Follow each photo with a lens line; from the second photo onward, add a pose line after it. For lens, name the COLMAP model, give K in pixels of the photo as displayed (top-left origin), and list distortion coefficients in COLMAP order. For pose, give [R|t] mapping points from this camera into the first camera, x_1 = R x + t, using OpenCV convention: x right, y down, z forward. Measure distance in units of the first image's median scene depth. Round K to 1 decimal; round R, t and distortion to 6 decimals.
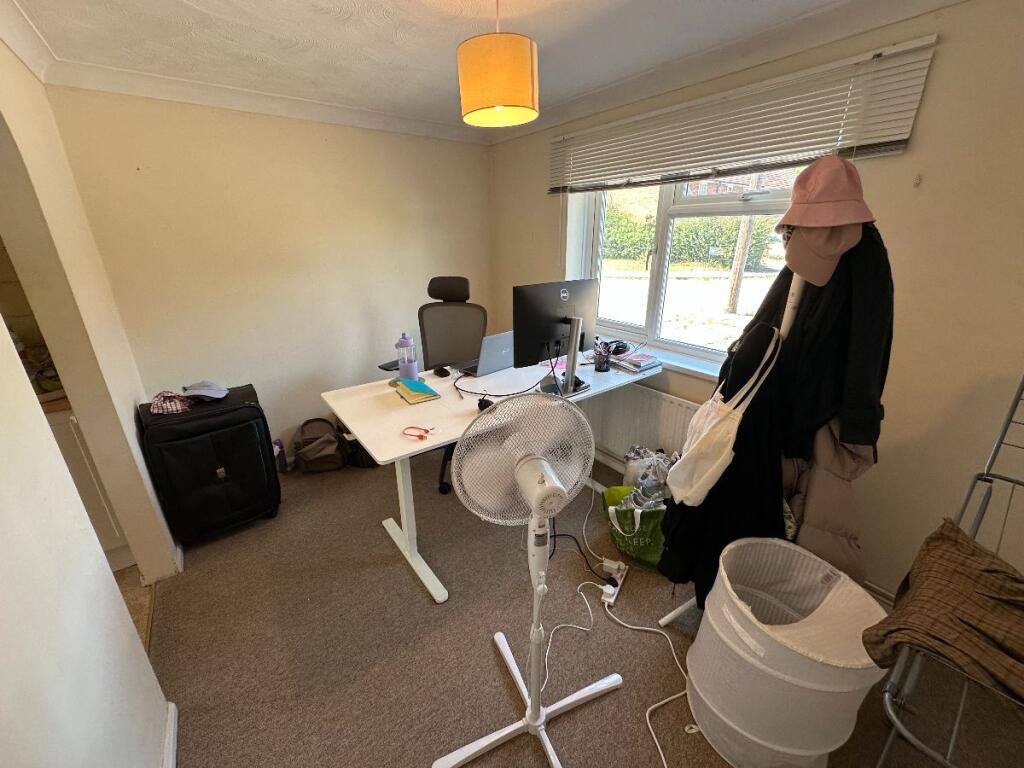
lens RADIAL K [[410.4, 0, 510.7], [0, 410.4, 382.4], [0, 0, 1]] dist [0.000695, -0.000064]
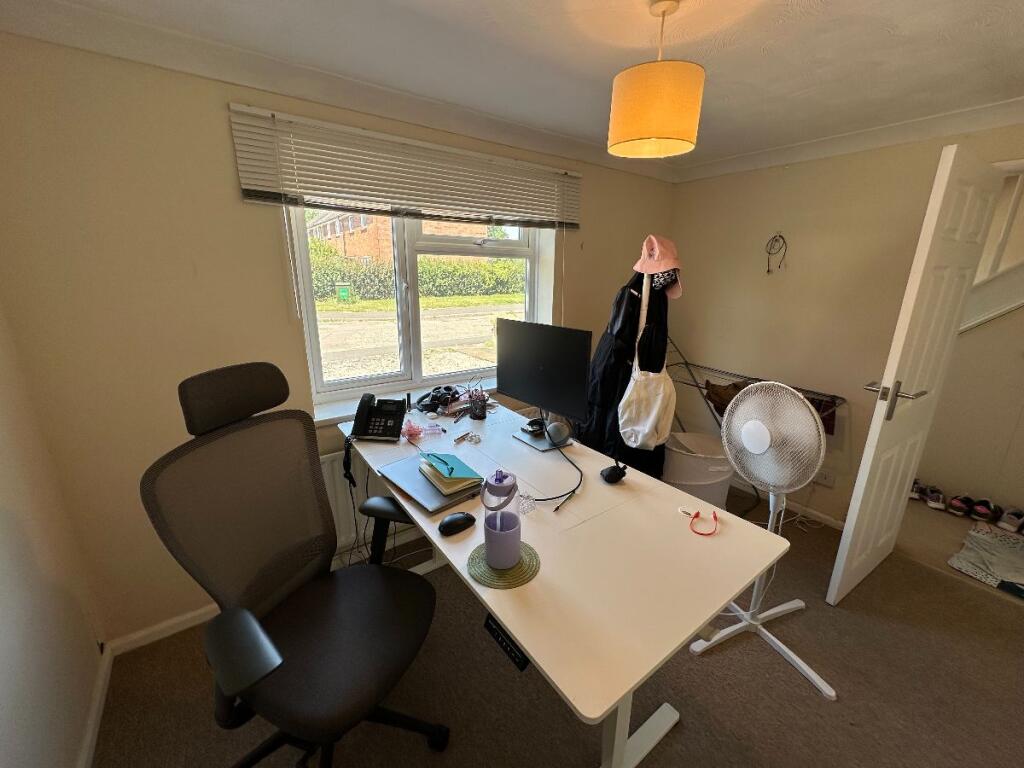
lens RADIAL K [[410.4, 0, 508.4], [0, 410.4, 383.8], [0, 0, 1]] dist [0.000695, -0.000064]
pose [[0.018209, -0.257927, 0.965993, -0.613805], [0.325805, 0.914949, 0.238157, -0.281443], [-0.945262, 0.310388, 0.100694, 0.794481]]
